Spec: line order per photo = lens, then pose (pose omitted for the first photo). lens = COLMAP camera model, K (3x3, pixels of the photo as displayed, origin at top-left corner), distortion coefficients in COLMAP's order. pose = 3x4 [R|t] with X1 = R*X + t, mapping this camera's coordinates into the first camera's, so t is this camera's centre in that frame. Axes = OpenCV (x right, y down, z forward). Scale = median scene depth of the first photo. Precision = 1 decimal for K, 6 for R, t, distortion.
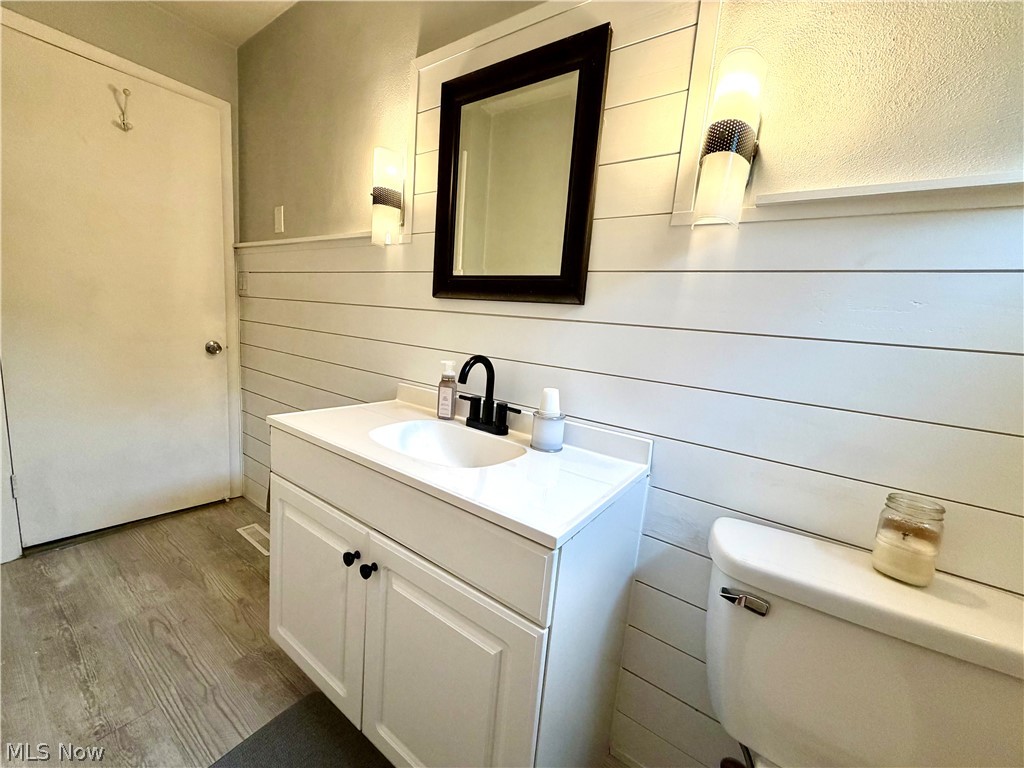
lens RADIAL K [[409.0, 0, 509.7], [0, 409.0, 383.8], [0, 0, 1]] dist [0.002202, 0.000551]
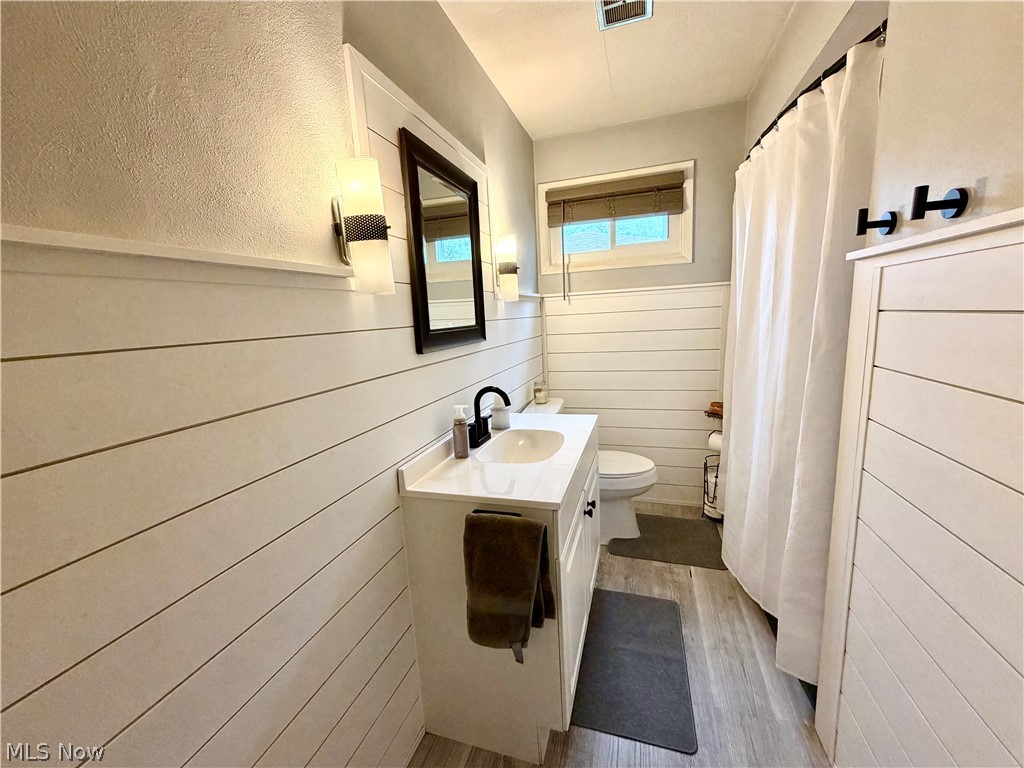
lens RADIAL K [[409.0, 0, 509.7], [0, 409.0, 383.8], [0, 0, 1]] dist [0.002202, 0.000551]
pose [[-0.298715, -0.216107, 0.929552, -1.147446], [0.186836, 0.941932, 0.279026, -0.374425], [-0.935875, 0.257023, -0.240992, 1.066612]]
